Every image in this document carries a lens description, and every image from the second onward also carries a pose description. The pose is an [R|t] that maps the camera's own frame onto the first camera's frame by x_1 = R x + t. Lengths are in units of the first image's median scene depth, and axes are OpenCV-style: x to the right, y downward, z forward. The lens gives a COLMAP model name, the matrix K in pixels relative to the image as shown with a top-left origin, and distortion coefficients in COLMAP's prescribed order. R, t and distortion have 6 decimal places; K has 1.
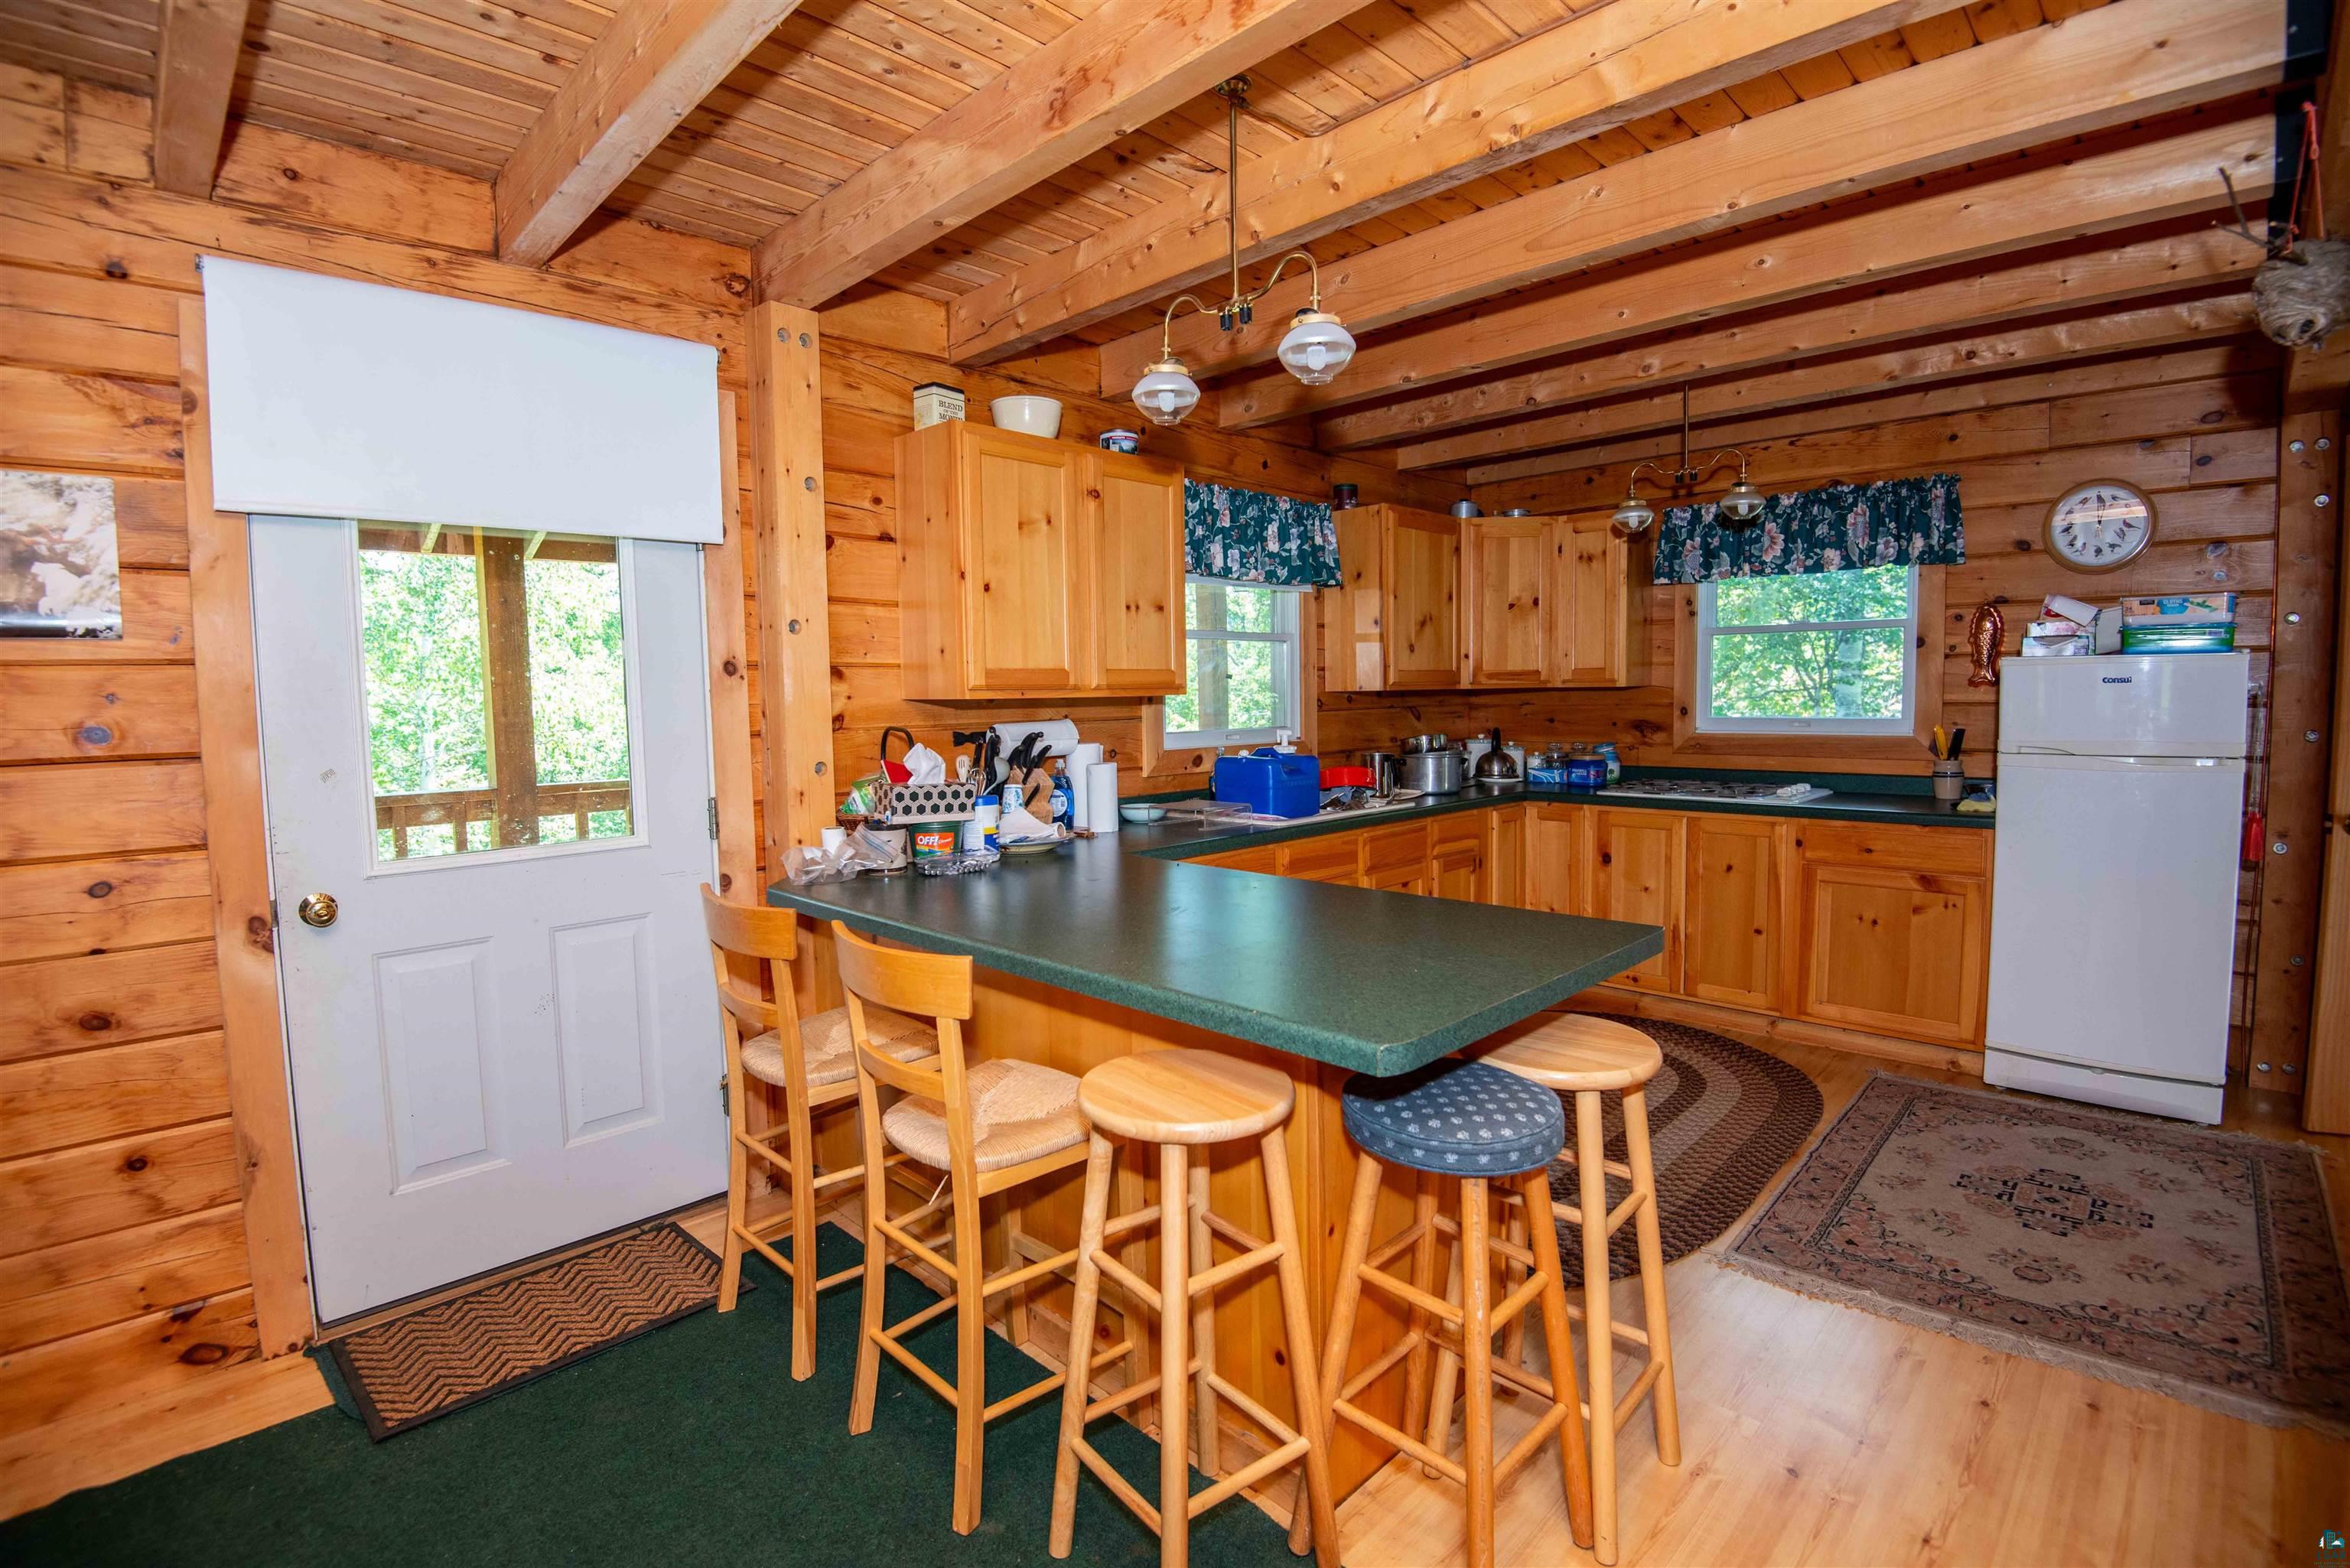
lens RADIAL K [[1093.6, 0, 1181.6], [0, 1093.6, 765.6], [0, 0, 1]] dist [-0.036661, -0.006888]
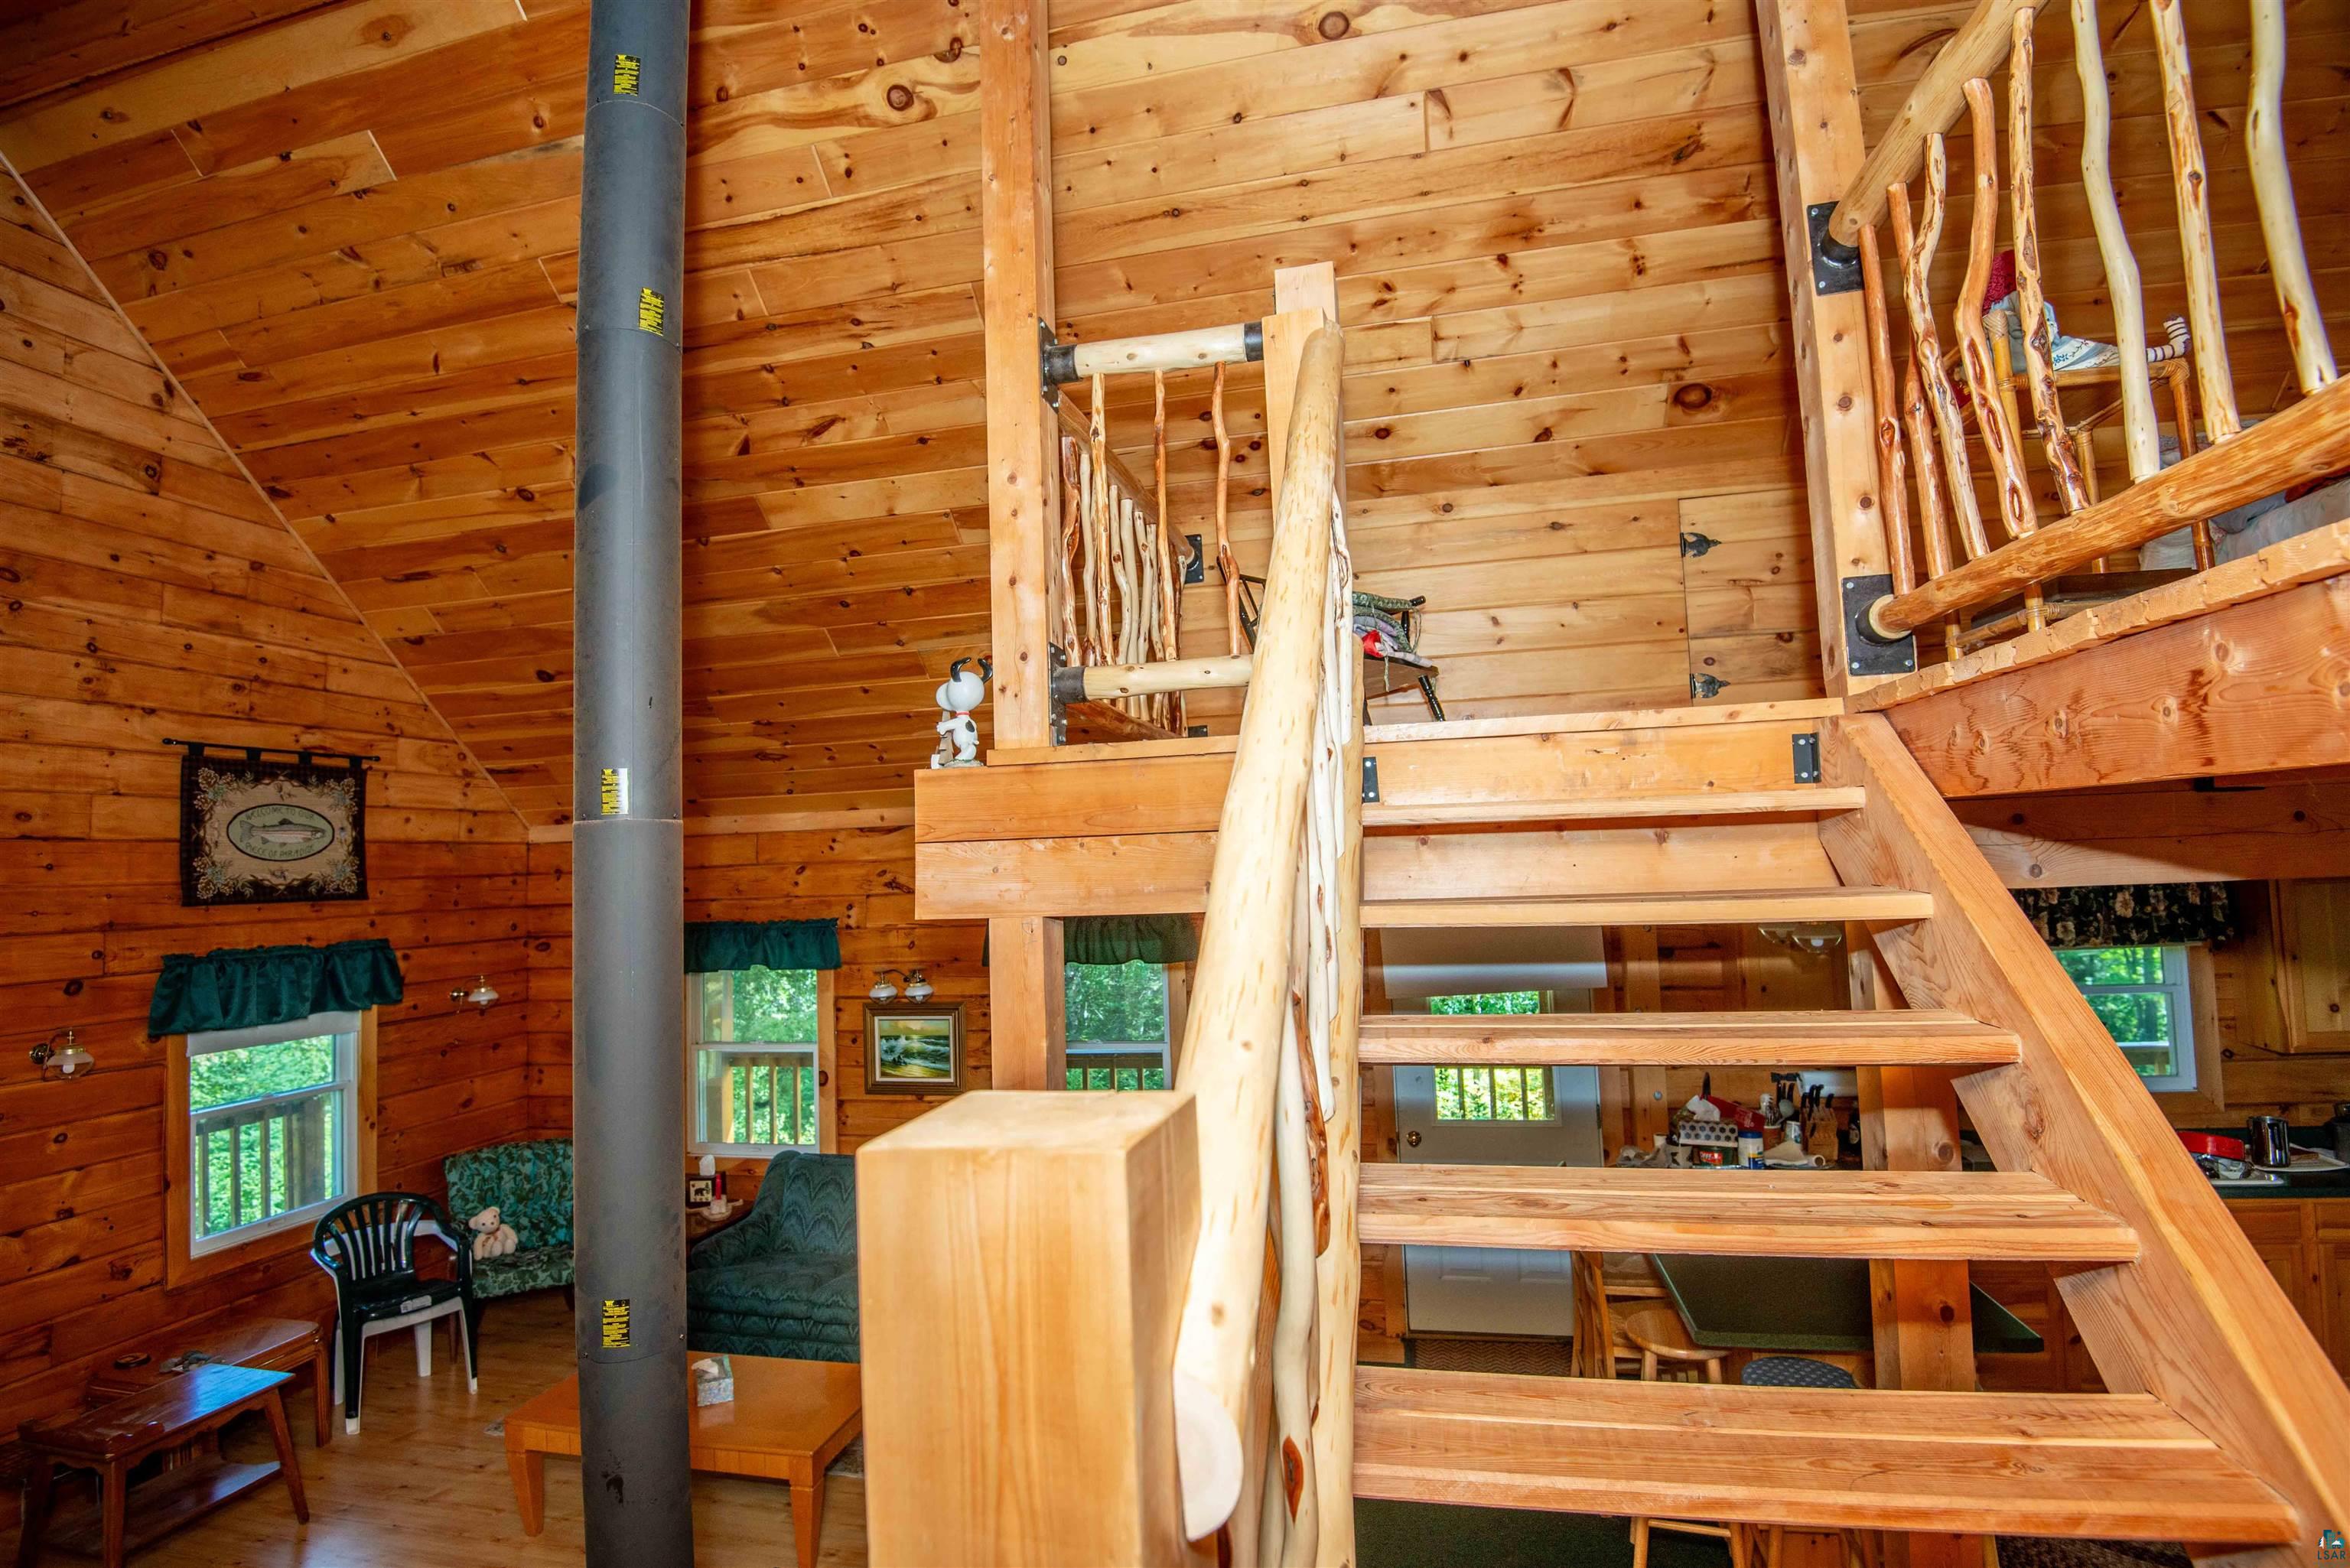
lens RADIAL K [[1093.6, 0, 1197.1], [0, 1093.6, 776.2], [0, 0, 1]] dist [-0.036661, -0.006888]
pose [[0.521854, -0.071892, -0.850000, 0.533603], [-0.030585, 0.994225, -0.102868, -0.210069], [0.852486, 0.079679, 0.516641, -0.362337]]
